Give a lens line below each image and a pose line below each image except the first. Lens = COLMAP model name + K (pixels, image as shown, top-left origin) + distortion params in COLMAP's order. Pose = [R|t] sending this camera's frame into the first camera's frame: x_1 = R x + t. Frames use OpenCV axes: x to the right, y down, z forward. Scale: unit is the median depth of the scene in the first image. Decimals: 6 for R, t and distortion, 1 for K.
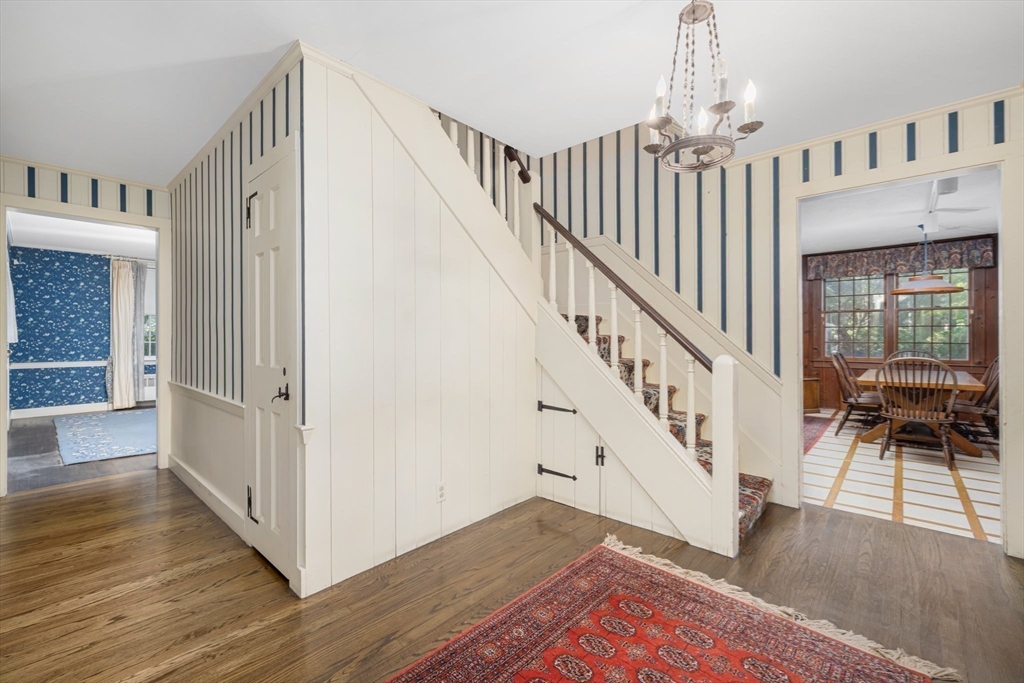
lens RADIAL K [[437.4, 0, 505.6], [0, 437.4, 342.1], [0, 0, 1]] dist [0.007720, 0.000113]
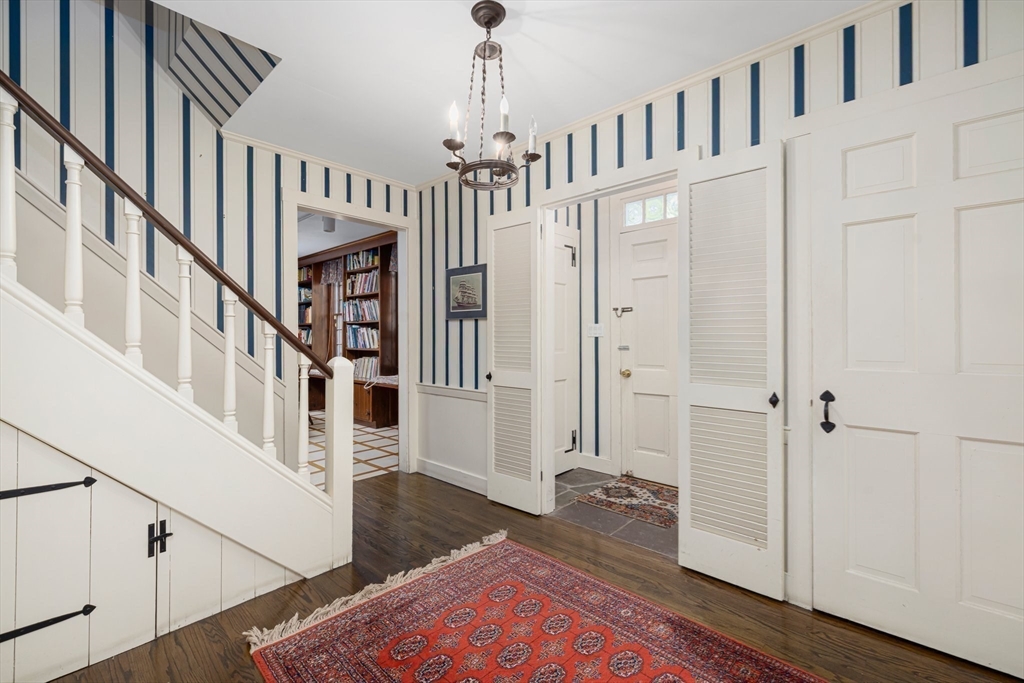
lens RADIAL K [[437.4, 0, 508.5], [0, 437.4, 338.1], [0, 0, 1]] dist [0.007720, 0.000113]
pose [[-0.005138, 0.002857, 0.999983, -0.451163], [0.007384, 0.999969, -0.002819, -0.007990], [-0.999960, 0.007370, -0.005159, 0.611528]]
